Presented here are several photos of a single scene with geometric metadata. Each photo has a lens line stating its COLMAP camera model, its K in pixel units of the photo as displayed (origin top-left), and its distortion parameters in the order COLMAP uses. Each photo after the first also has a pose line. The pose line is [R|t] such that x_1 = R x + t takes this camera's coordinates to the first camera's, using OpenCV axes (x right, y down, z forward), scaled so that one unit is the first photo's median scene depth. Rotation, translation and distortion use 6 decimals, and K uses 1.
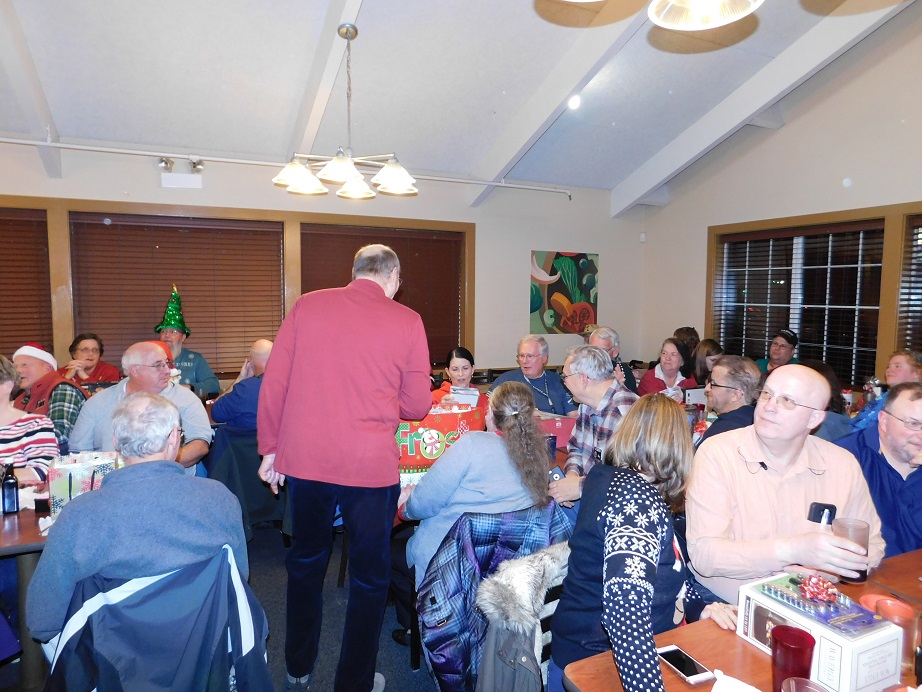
lens RADIAL K [[610.1, 0, 461.0], [0, 610.1, 346.0], [0, 0, 1]] dist [-0.067213, 0.055113]
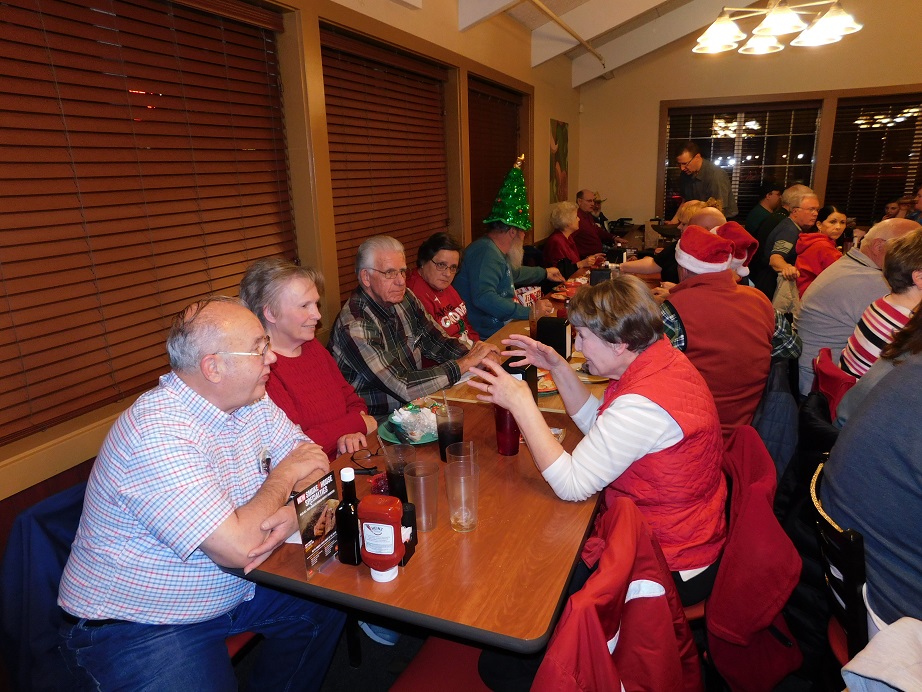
lens RADIAL K [[613.2, 0, 461.0], [0, 613.2, 346.0], [0, 0, 1]] dist [-0.070788, 0.064532]
pose [[0.742509, -0.213530, 0.634890, -0.884041], [0.092424, 0.971422, 0.218625, -0.028123], [-0.663429, -0.103652, 0.741025, 0.377099]]
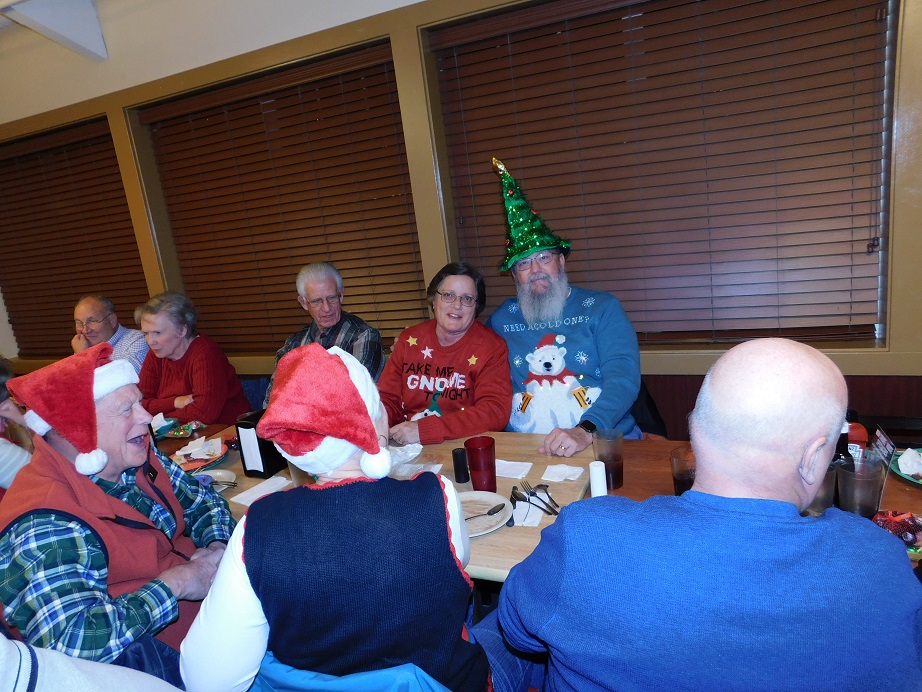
lens RADIAL K [[638.1, 0, 461.0], [0, 638.1, 346.0], [0, 0, 1]] dist [-0.065751, 0.061029]
pose [[0.628515, 0.098137, -0.771582, -0.154404], [0.069456, 0.980964, 0.181345, -0.043989], [0.774690, -0.167568, 0.609734, 0.566801]]
